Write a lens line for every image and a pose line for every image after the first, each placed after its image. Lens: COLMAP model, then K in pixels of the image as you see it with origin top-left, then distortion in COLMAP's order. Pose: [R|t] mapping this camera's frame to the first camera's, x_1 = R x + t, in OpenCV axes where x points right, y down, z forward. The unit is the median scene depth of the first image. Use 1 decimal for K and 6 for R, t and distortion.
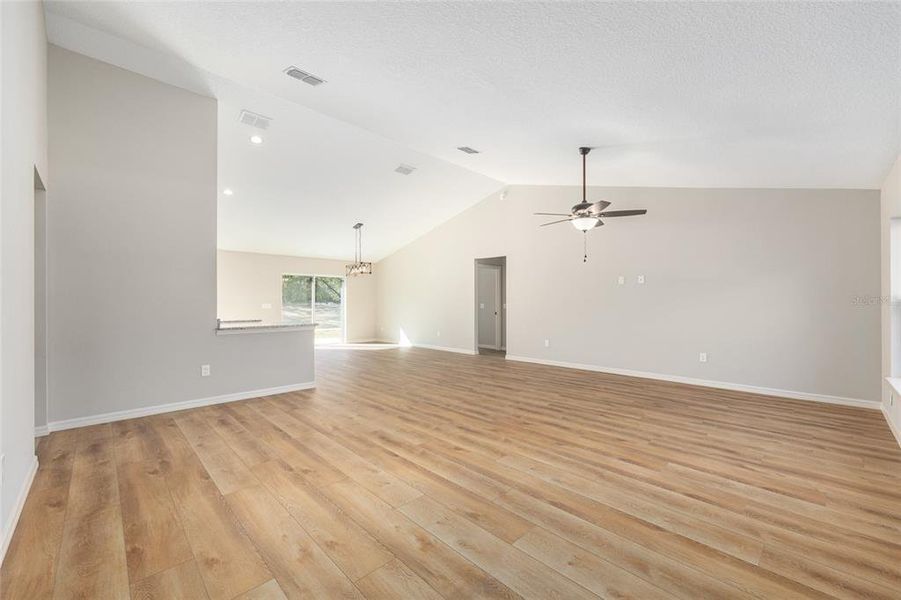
lens RADIAL K [[361.9, 0, 450.6], [0, 361.9, 301.9], [0, 0, 1]] dist [-0.001042, 0.000160]
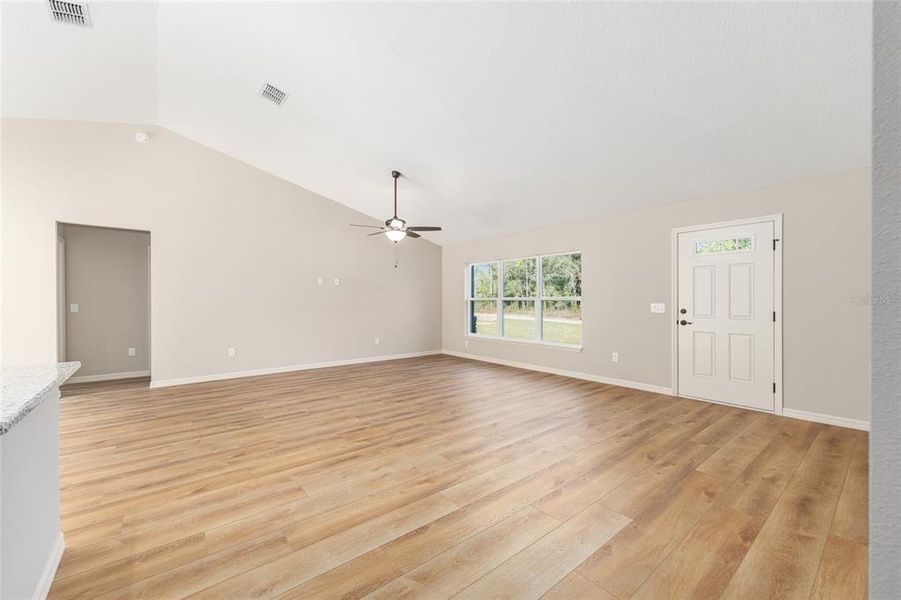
lens RADIAL K [[361.9, 0, 450.6], [0, 361.9, 301.9], [0, 0, 1]] dist [-0.001042, 0.000160]
pose [[0.089400, -0.000127, 0.995996, -0.965867], [0.000228, 1.000000, 0.000107, 0.002984], [-0.995996, 0.000217, 0.089400, 0.851911]]
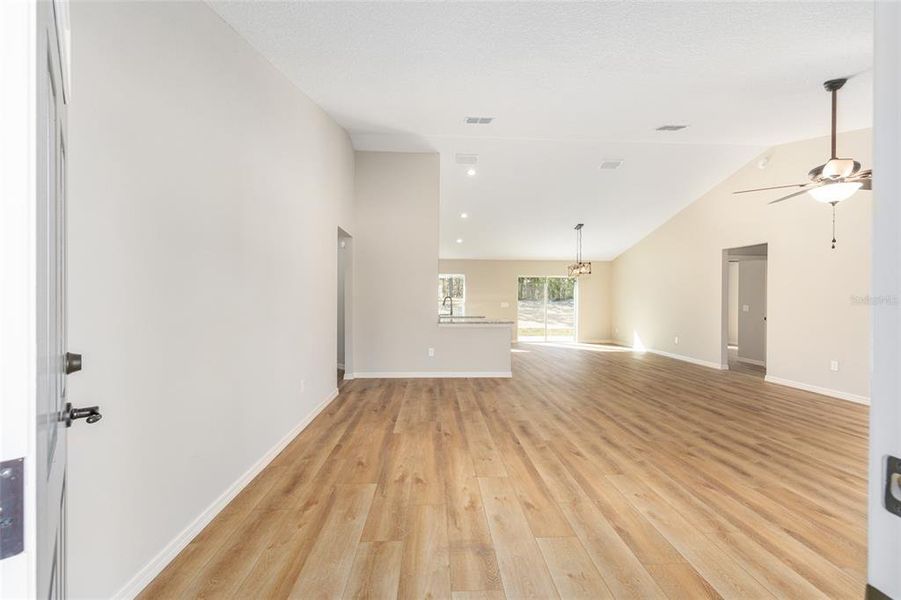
lens RADIAL K [[361.9, 0, 450.6], [0, 361.9, 301.9], [0, 0, 1]] dist [-0.001042, 0.000160]
pose [[0.748684, 0.008918, -0.662867, 0.340092], [-0.005044, 0.999957, 0.007756, -0.015361], [0.662908, -0.002464, 0.748697, 0.018774]]
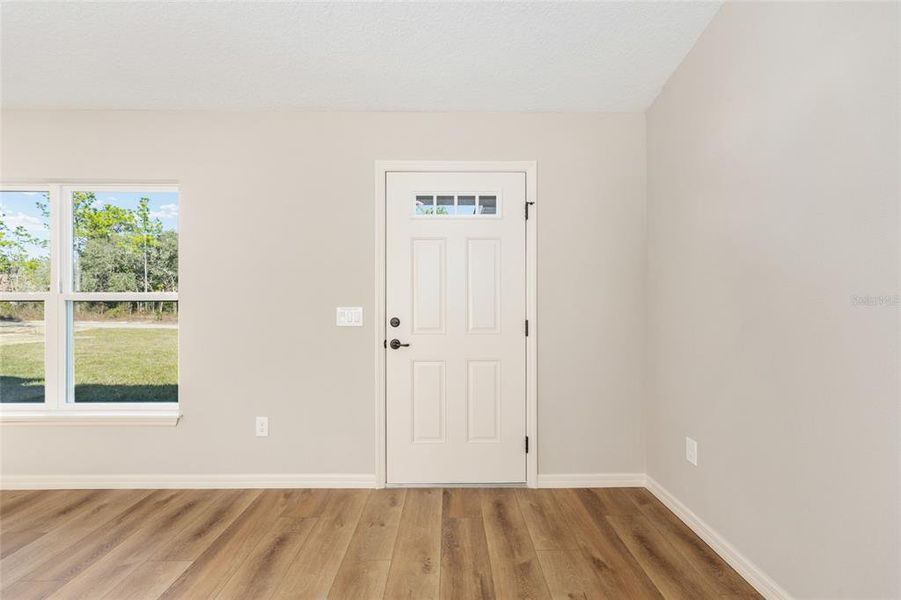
lens RADIAL K [[361.9, 0, 450.6], [0, 361.9, 301.9], [0, 0, 1]] dist [-0.001042, 0.000160]
pose [[-0.721497, 0.002607, 0.692413, -0.175179], [0.000650, 0.999995, -0.003088, 0.001079], [-0.692417, -0.001778, -0.721495, 0.565057]]
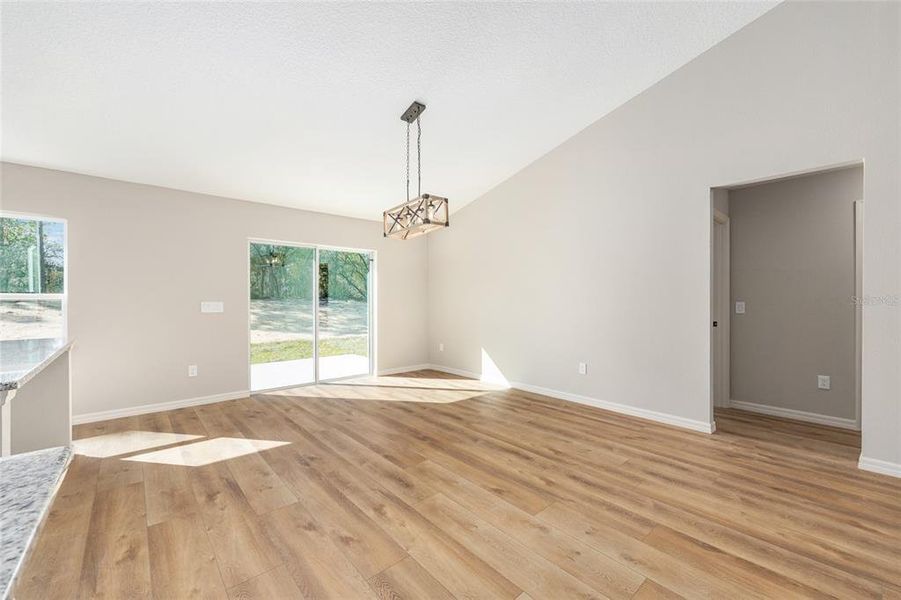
lens RADIAL K [[361.9, 0, 450.6], [0, 361.9, 301.9], [0, 0, 1]] dist [-0.001042, 0.000160]
pose [[0.998611, 0.001076, -0.052671, -0.446254], [-0.000787, 0.999985, 0.005500, 0.006017], [0.052676, -0.005451, 0.998597, 1.378830]]
